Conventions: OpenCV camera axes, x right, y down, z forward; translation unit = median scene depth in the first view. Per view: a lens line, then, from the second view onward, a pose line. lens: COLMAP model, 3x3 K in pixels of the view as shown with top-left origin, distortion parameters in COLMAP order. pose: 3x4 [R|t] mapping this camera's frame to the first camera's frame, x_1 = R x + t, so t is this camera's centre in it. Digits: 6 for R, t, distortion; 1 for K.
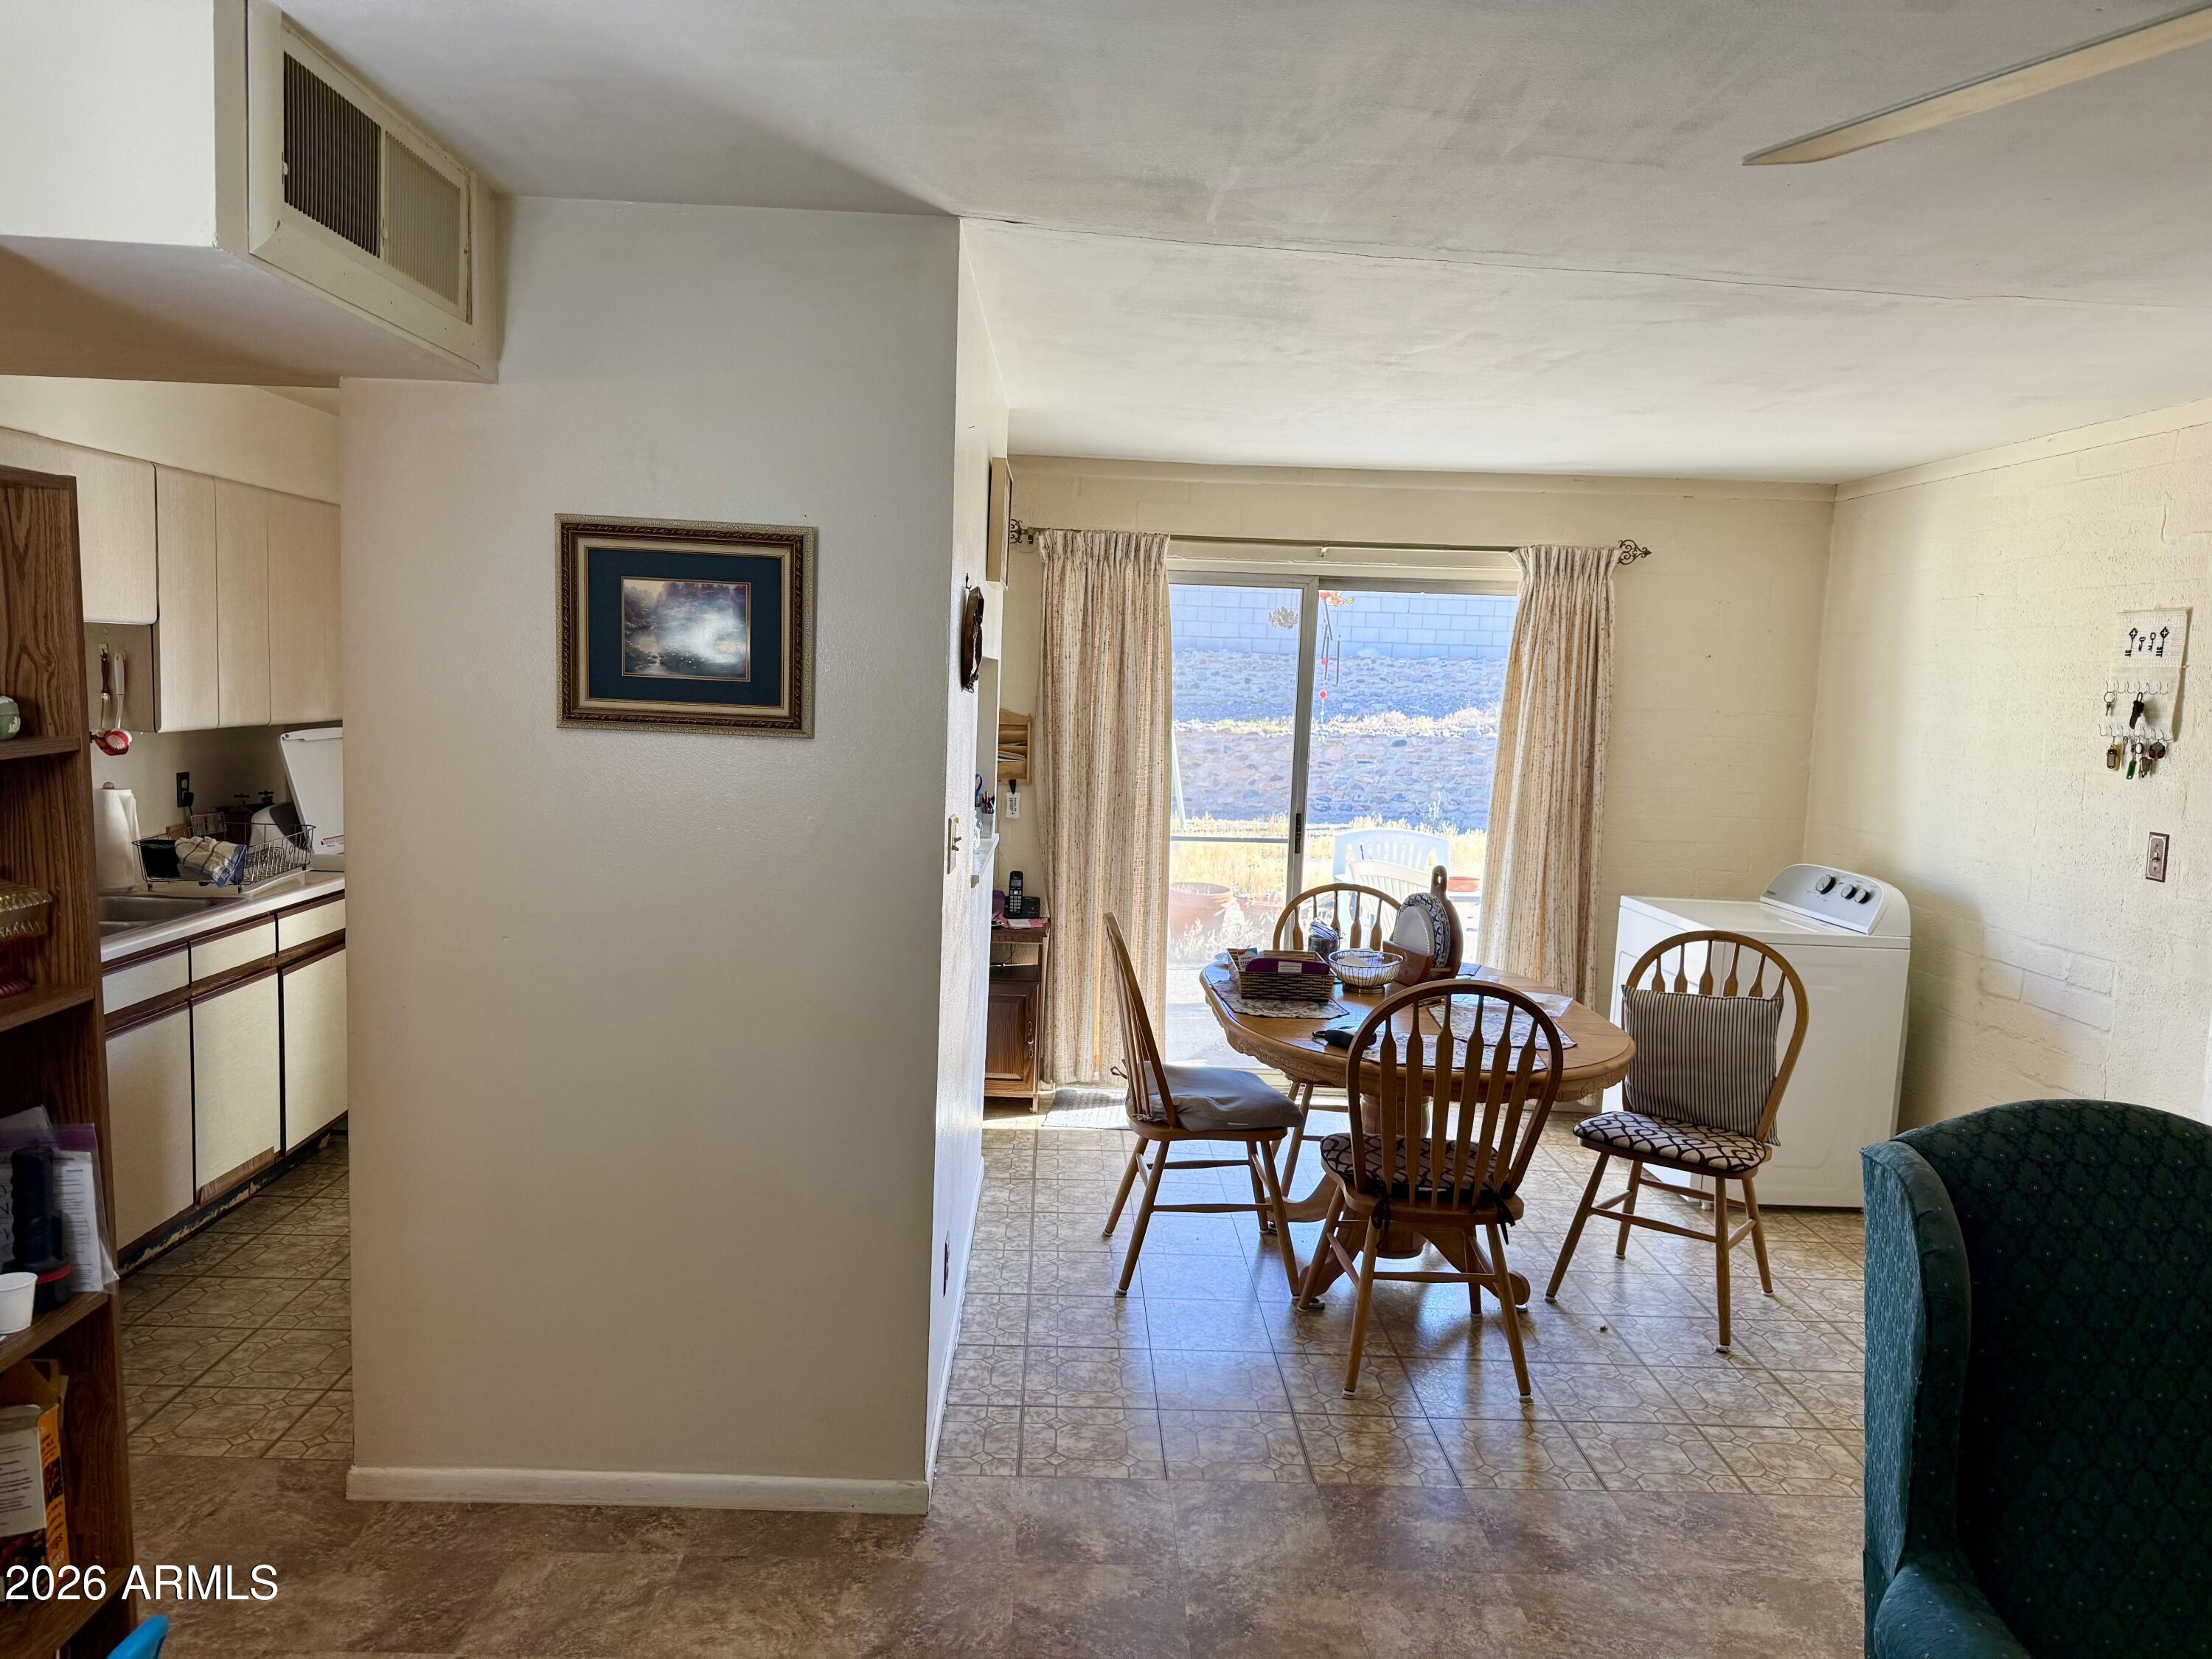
lens RADIAL K [[1568.3, 0, 1106.0], [0, 1568.3, 829.5], [0, 0, 1]] dist [0.100952, -0.141556]
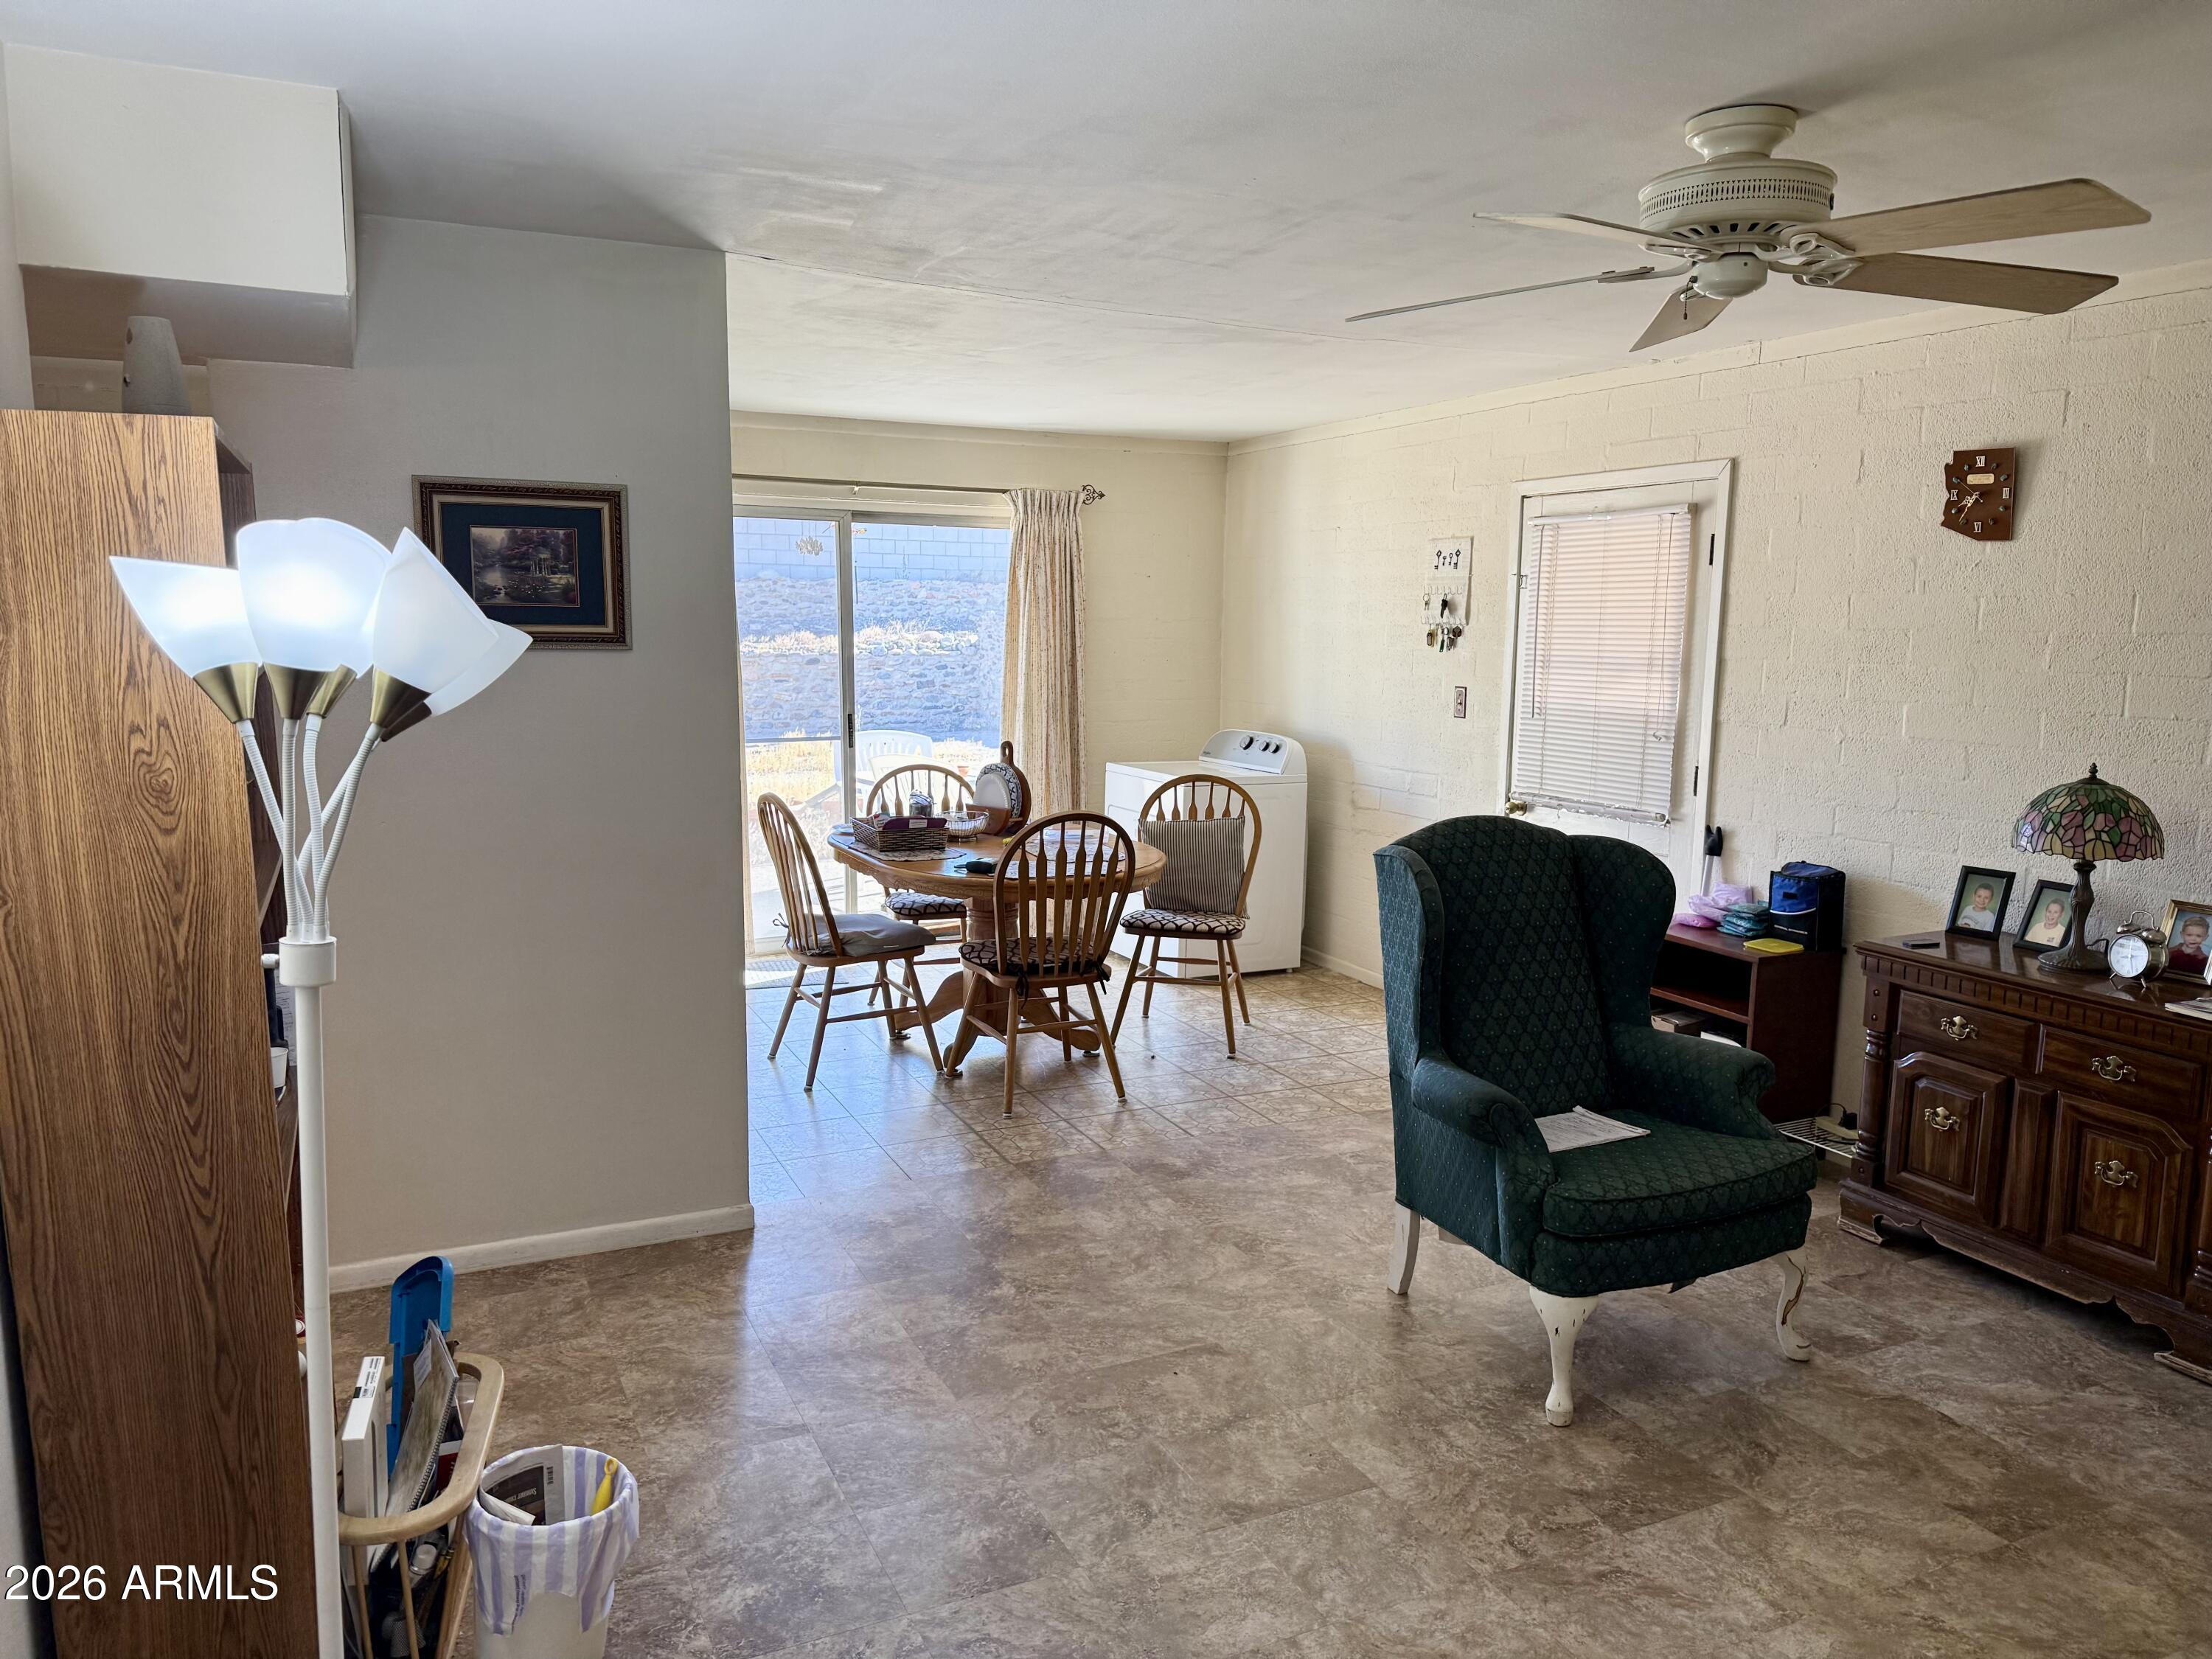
lens RADIAL K [[1610.3, 0, 1106.0], [0, 1610.3, 829.5], [0, 0, 1]] dist [0.204693, -0.162228]
pose [[0.913402, -0.082442, 0.398623, -0.263154], [0.064723, 0.996232, 0.057731, 0.025099], [-0.401881, -0.026932, 0.915296, -0.272437]]
